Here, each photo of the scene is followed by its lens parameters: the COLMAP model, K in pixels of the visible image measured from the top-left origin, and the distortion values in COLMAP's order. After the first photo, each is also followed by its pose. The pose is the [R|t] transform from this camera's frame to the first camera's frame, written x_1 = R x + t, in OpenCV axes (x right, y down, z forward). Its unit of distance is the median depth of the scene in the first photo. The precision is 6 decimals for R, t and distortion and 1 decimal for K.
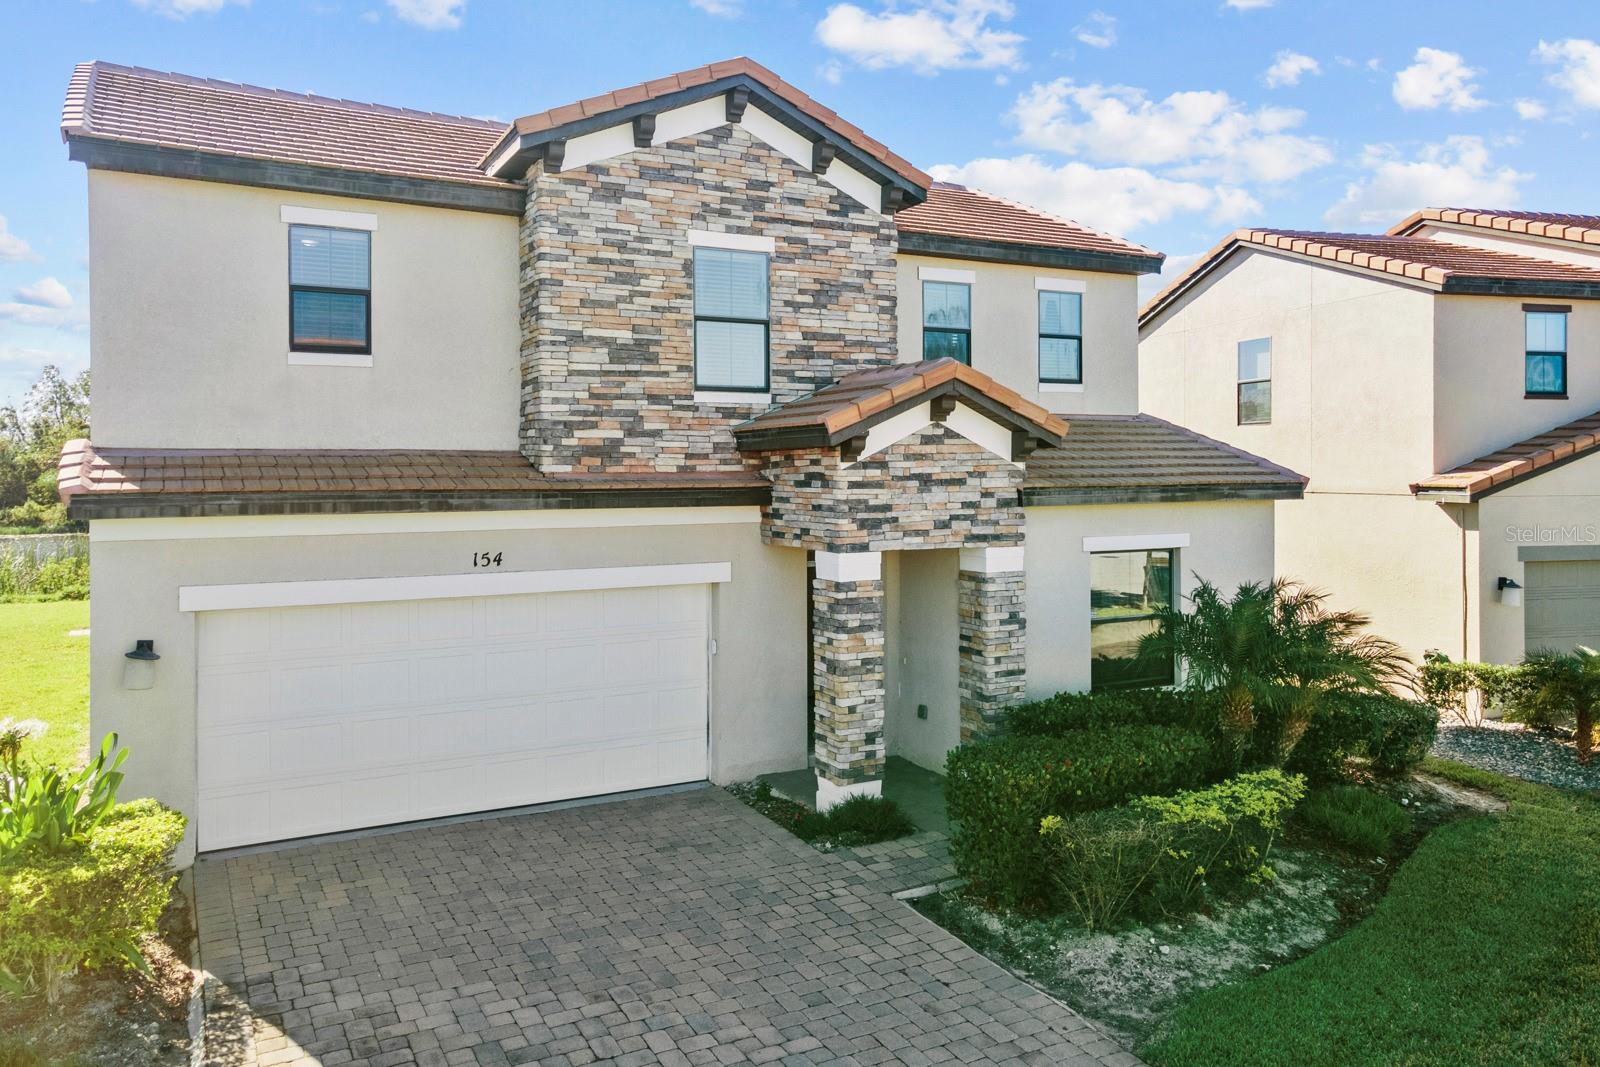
lens RADIAL K [[1100.9, 0, 798.0], [0, 1100.9, 477.2], [0, 0, 1]] dist [0.034955, -0.002132]
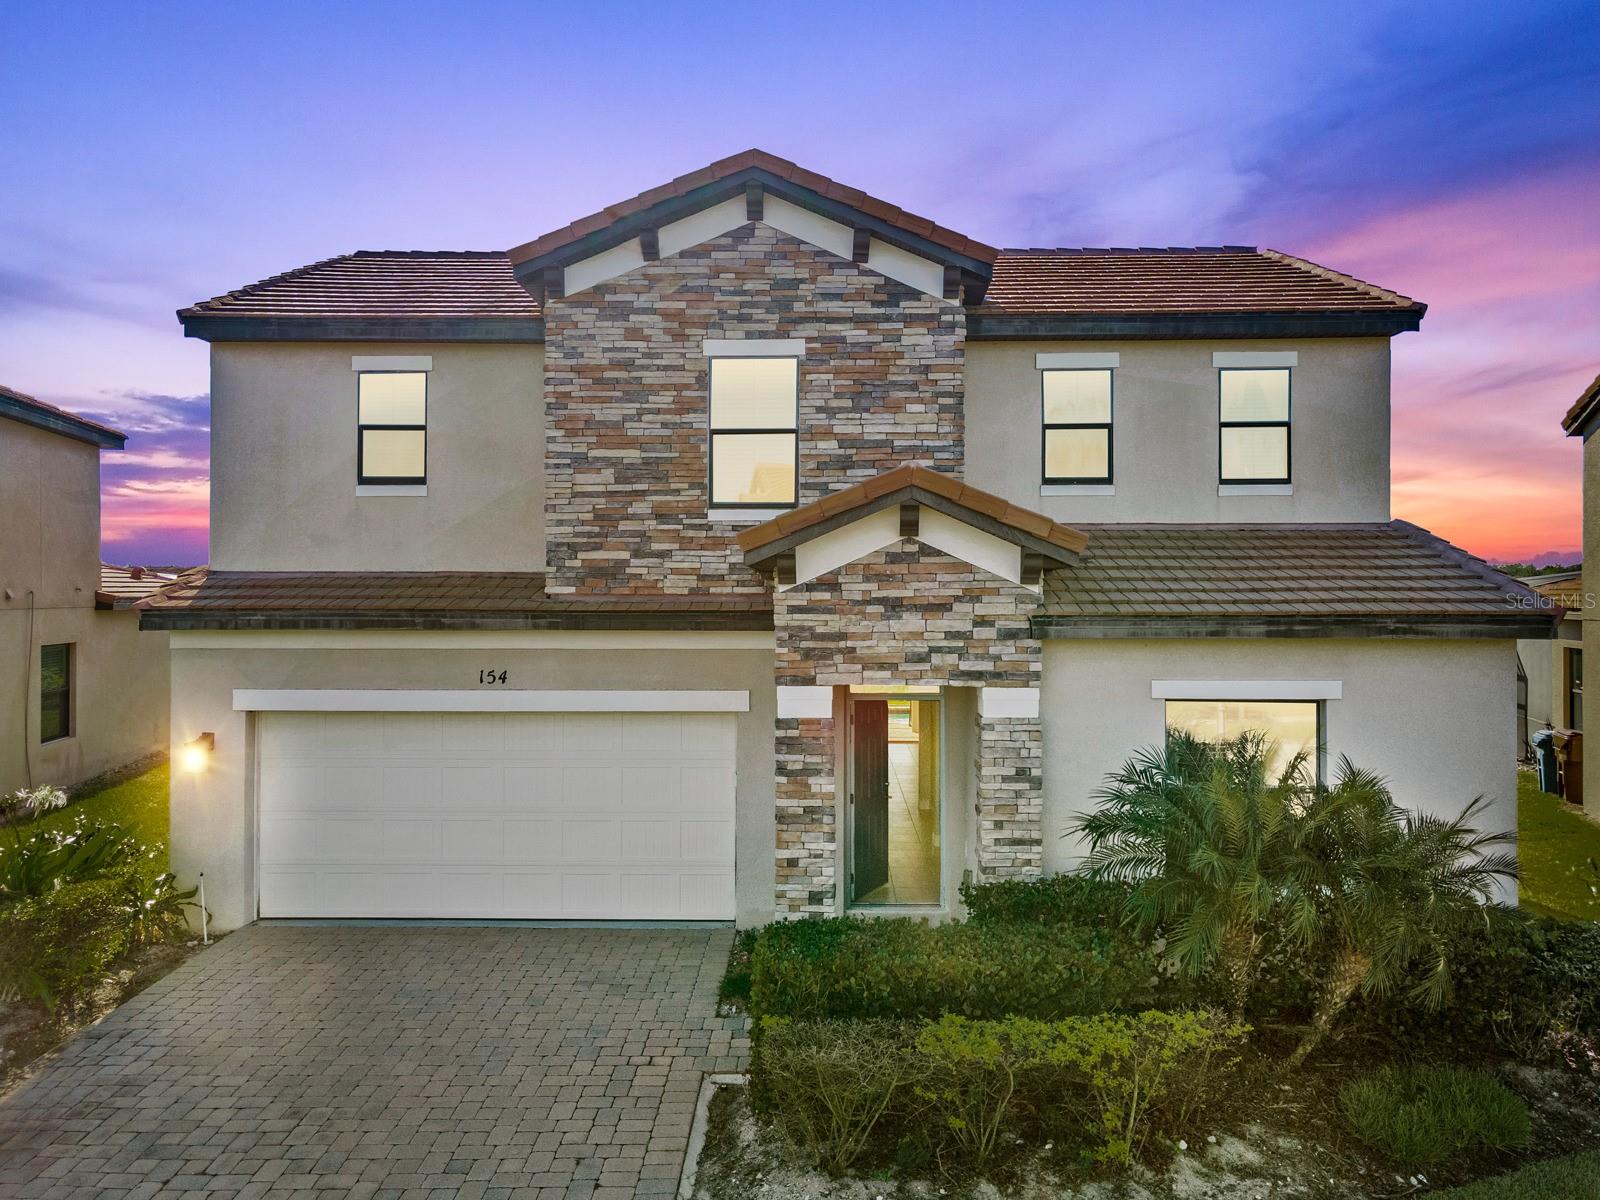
lens RADIAL K [[1123.1, 0, 803.0], [0, 1123.1, 593.8], [0, 0, 1]] dist [0.028092, 0.021687]
pose [[0.882139, 0.005481, -0.470958, 0.456769], [-0.007769, 0.999966, -0.002915, -0.002983], [0.470926, 0.006230, 0.882151, 0.192107]]
